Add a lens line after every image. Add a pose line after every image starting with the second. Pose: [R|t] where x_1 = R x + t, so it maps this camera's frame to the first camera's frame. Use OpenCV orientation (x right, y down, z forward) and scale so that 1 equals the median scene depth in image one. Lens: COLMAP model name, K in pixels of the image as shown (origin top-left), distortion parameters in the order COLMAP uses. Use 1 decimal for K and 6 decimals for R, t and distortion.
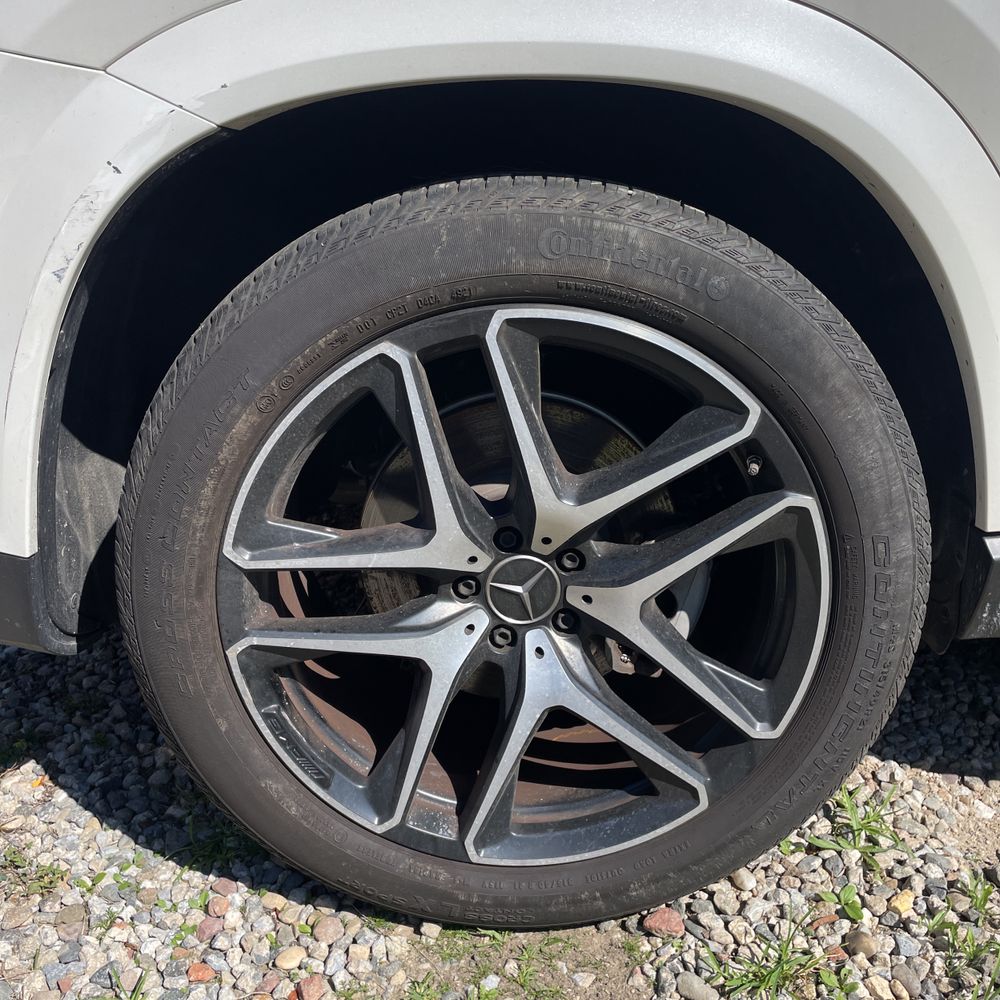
lens RADIAL K [[1001.8, 0, 517.2], [0, 1001.8, 512.6], [0, 0, 1]] dist [0.085362, -0.120606]
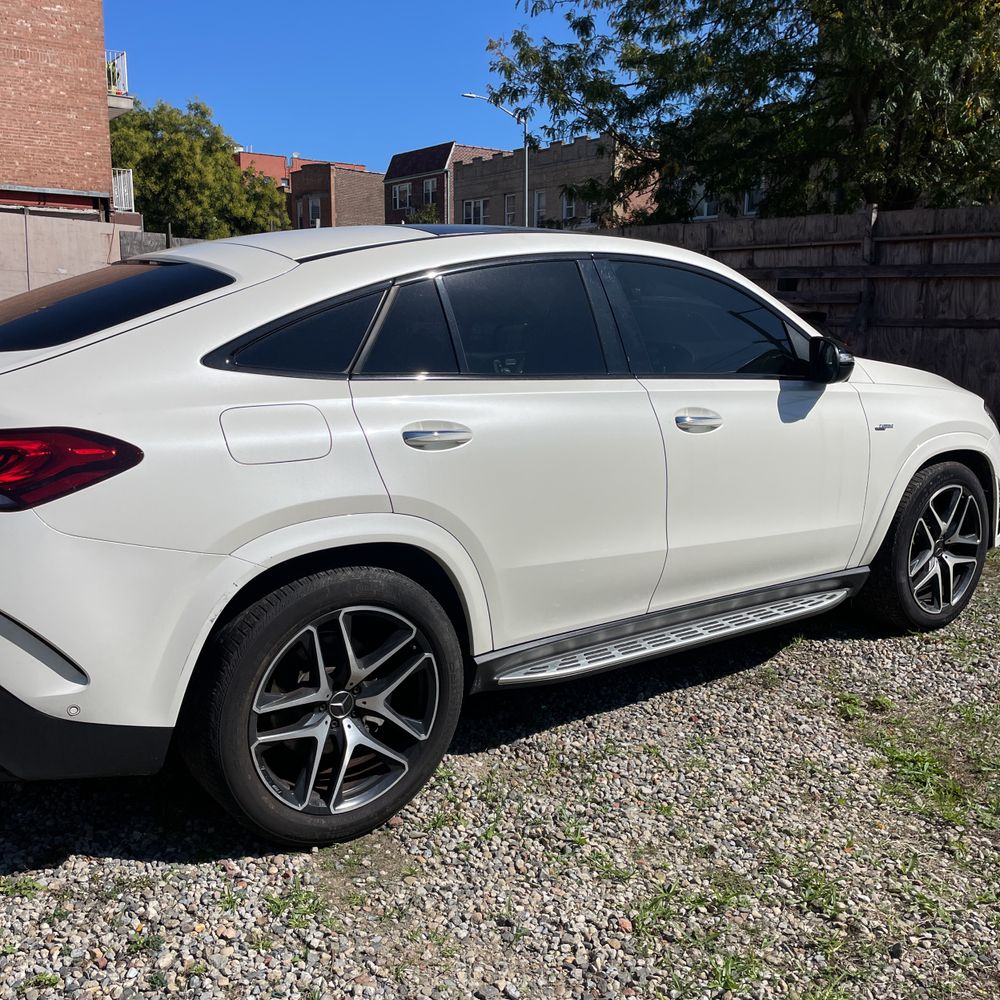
lens RADIAL K [[1001.8, 0, 517.2], [0, 1001.8, 512.6], [0, 0, 1]] dist [0.085362, -0.120606]
pose [[0.799704, -0.077001, 0.595437, -1.231996], [0.174510, 0.978736, -0.107807, -0.057420], [-0.574474, 0.190123, 0.796136, -1.606350]]
